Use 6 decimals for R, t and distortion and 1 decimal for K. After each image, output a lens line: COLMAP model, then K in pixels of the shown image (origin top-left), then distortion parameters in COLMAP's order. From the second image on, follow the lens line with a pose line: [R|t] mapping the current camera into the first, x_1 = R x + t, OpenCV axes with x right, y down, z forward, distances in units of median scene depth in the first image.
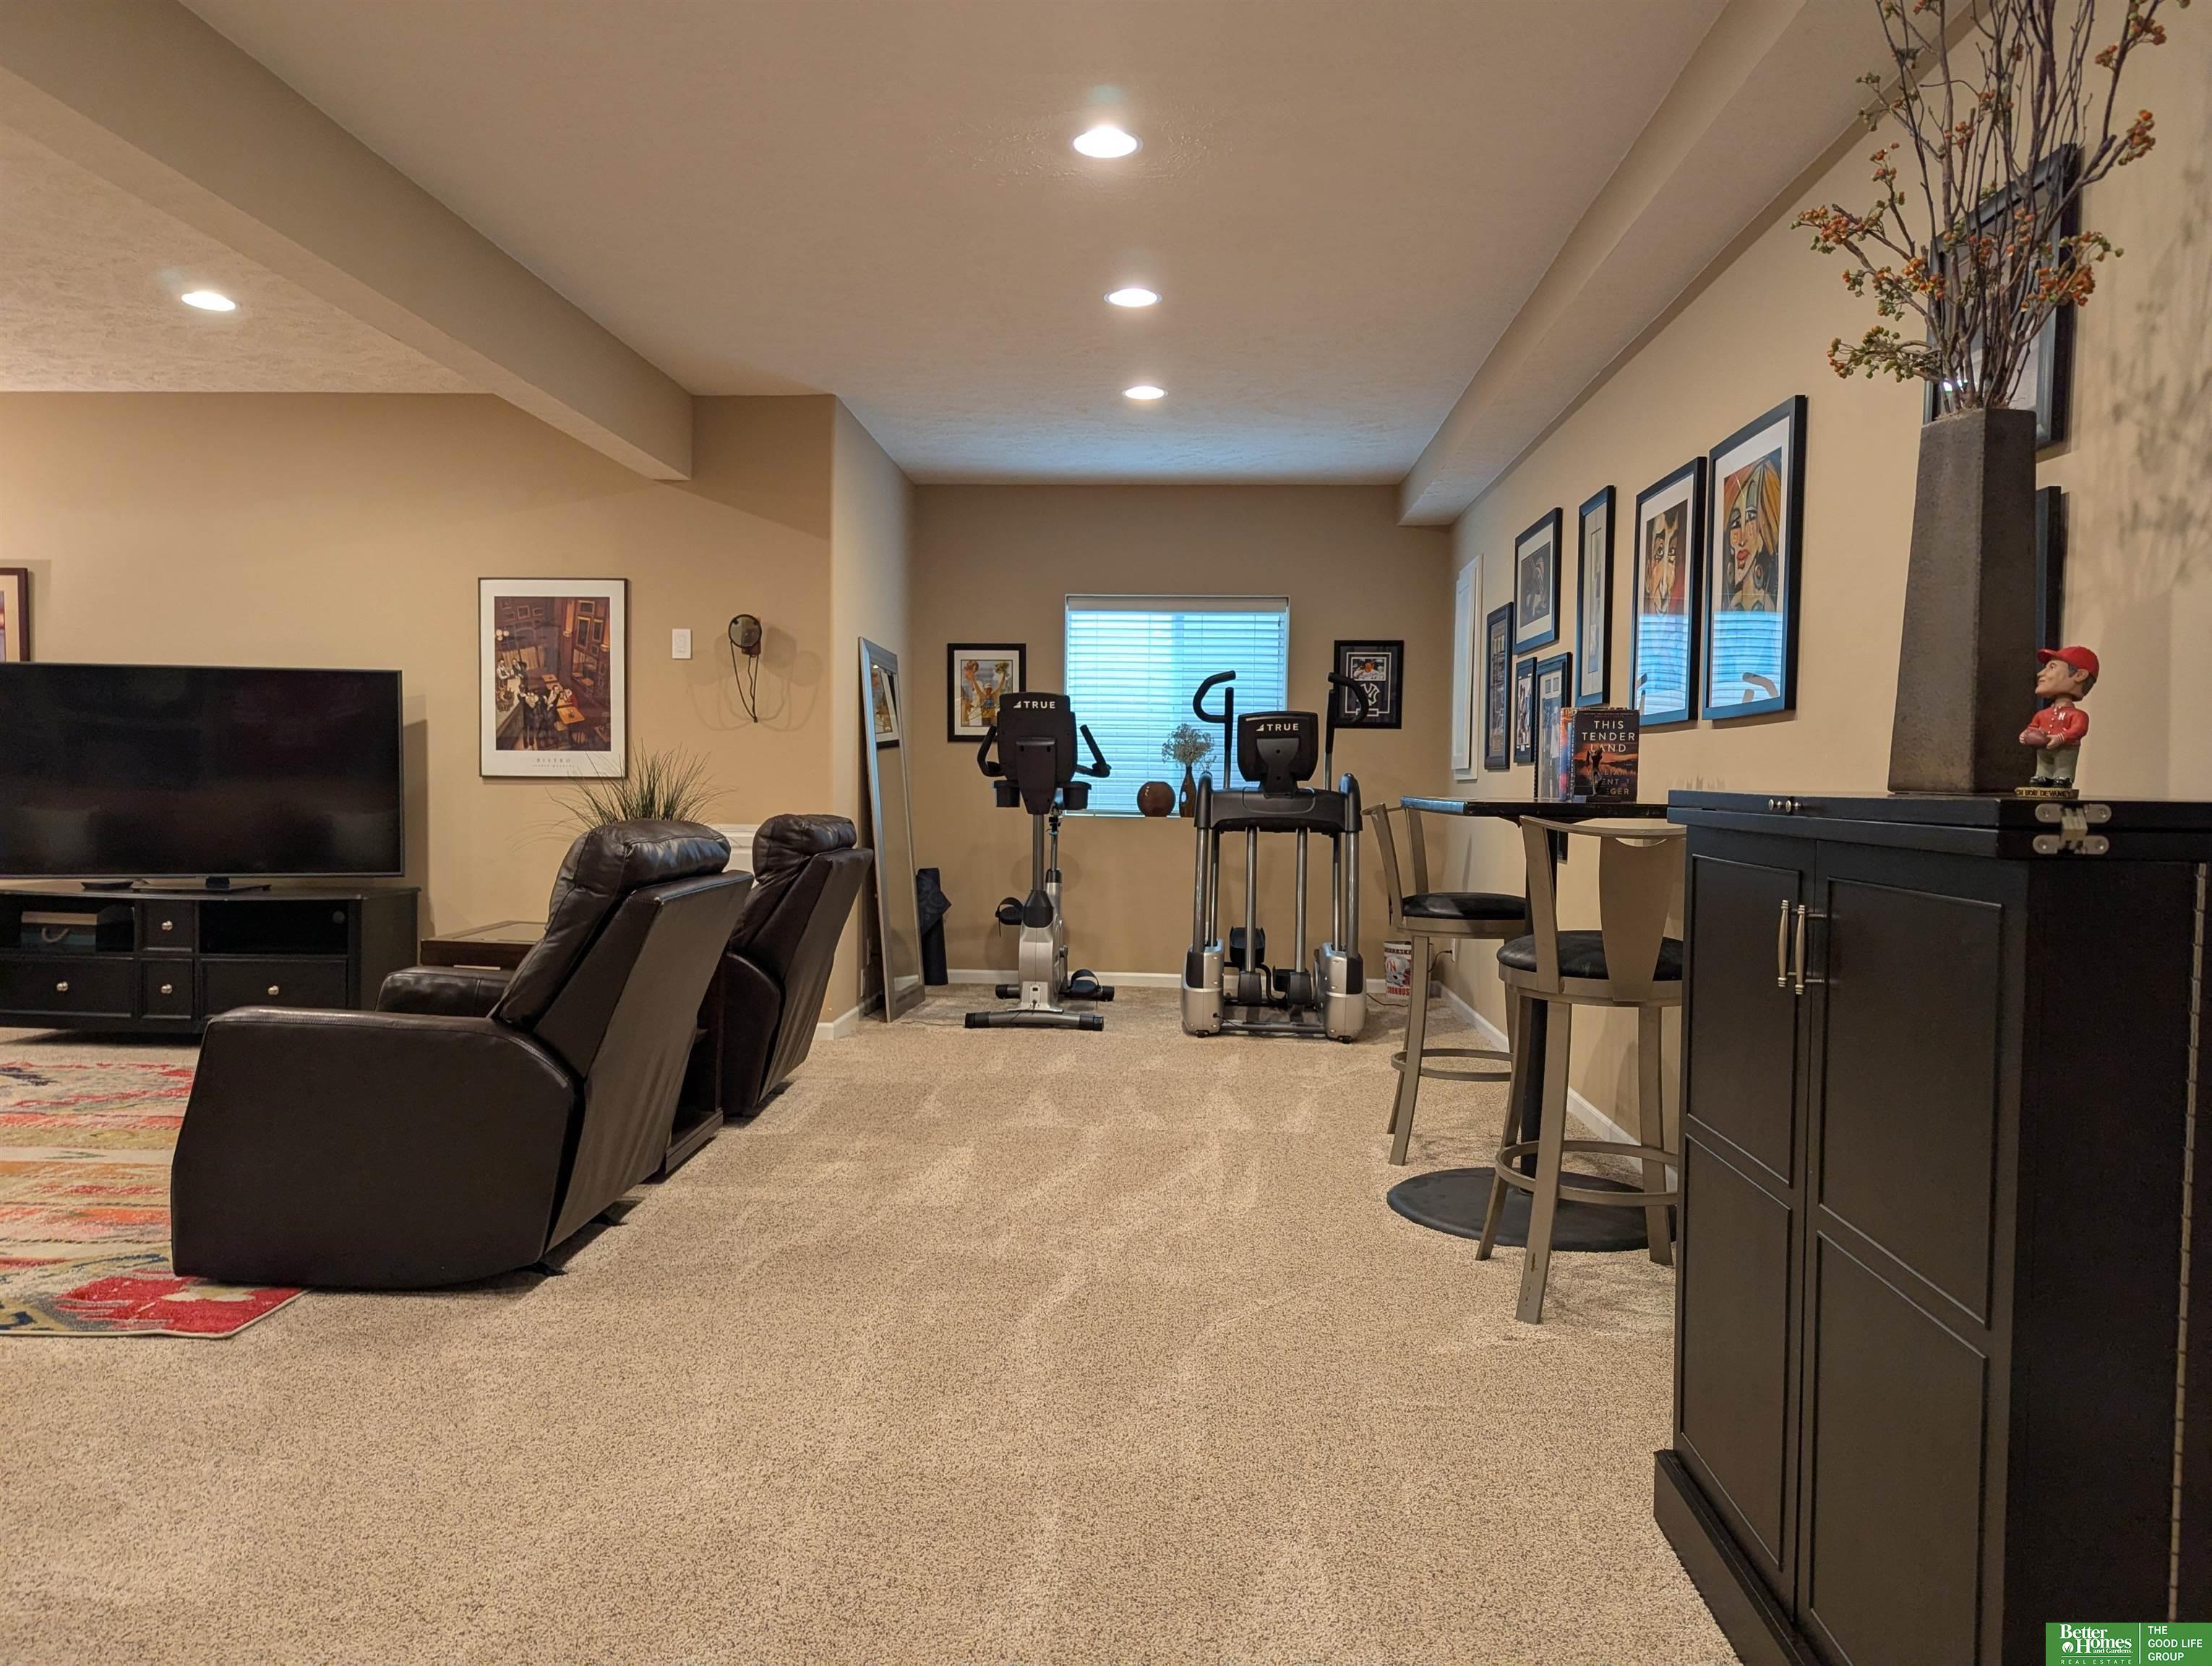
lens RADIAL K [[1549.5, 0, 1093.5], [0, 1549.5, 844.4], [0, 0, 1]] dist [0.064444, -0.057412]
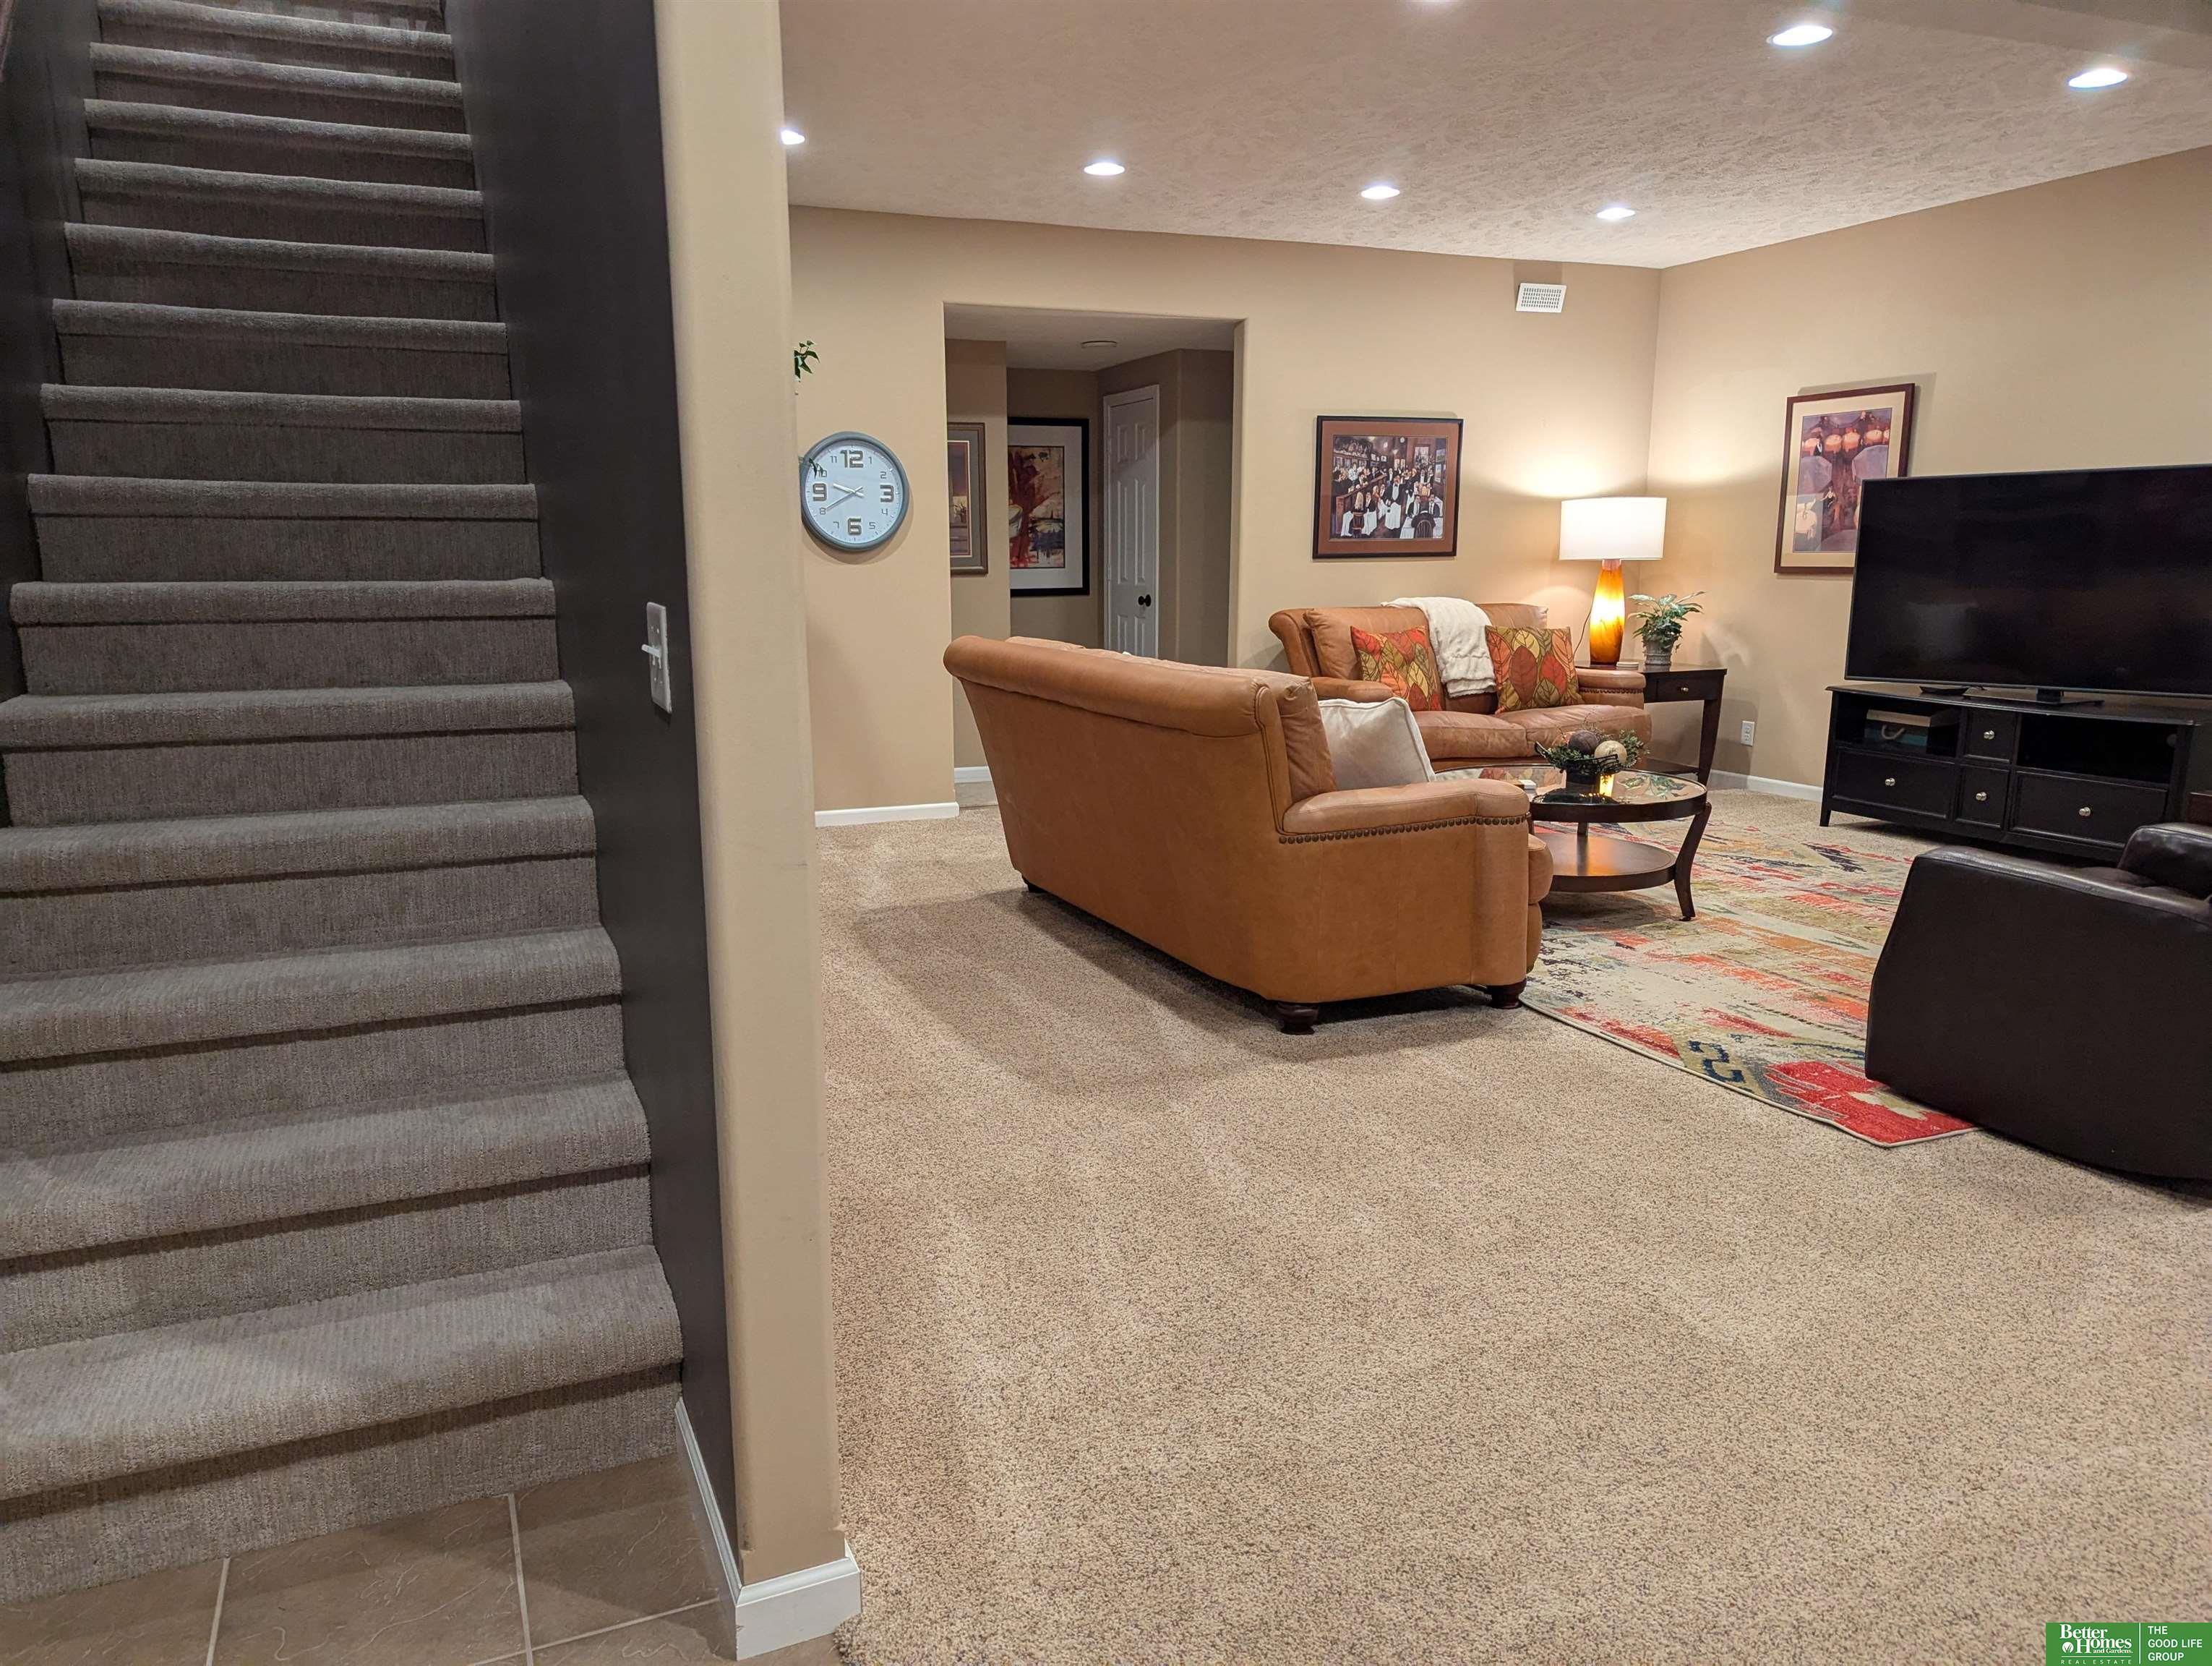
lens RADIAL K [[1549.5, 0, 1076.2], [0, 1549.5, 855.2], [0, 0, 1]] dist [0.064444, -0.057412]
pose [[0.442203, 0.158866, -0.882733, 0.060765], [-0.024921, 0.985985, 0.164964, -0.024185], [0.896569, -0.050949, 0.439964, 0.014589]]
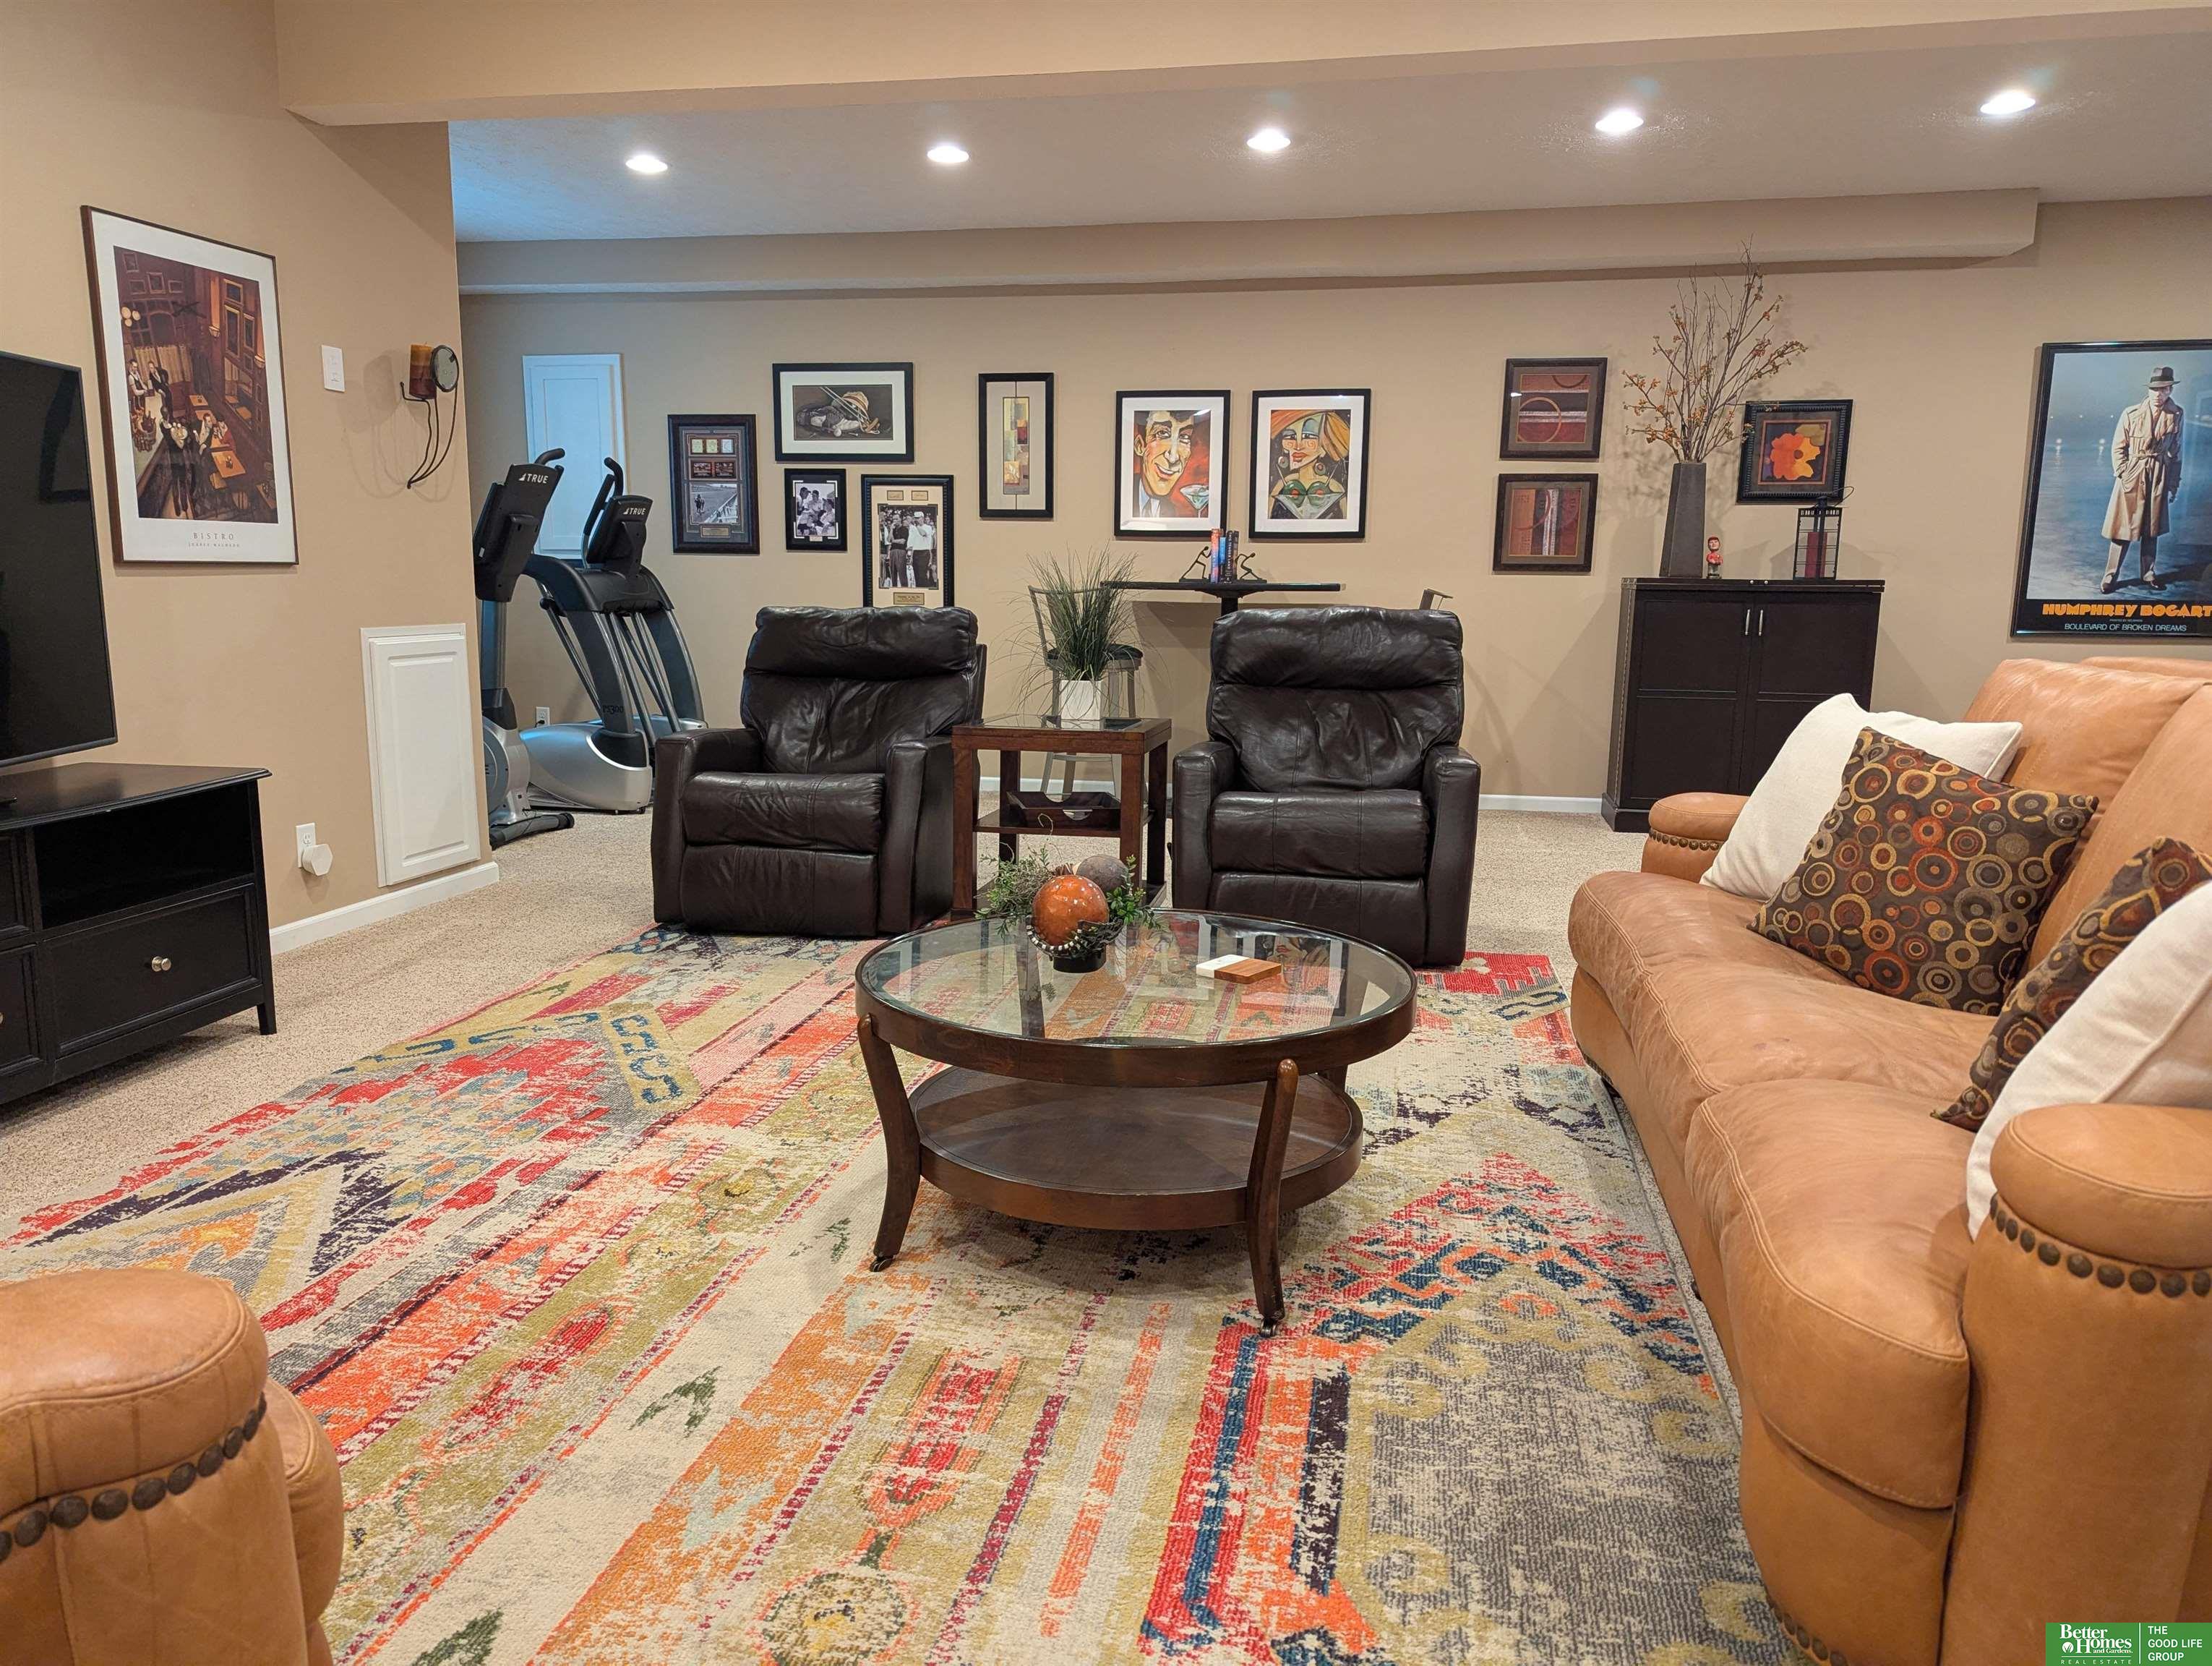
lens RADIAL K [[1549.5, 0, 1095.7], [0, 1549.5, 844.9], [0, 0, 1]] dist [0.064444, -0.057412]
pose [[0.138066, -0.182097, 0.973539, -0.962281], [0.030669, 0.983268, 0.179567, -0.035446], [-0.989948, 0.005066, 0.141341, 0.573067]]
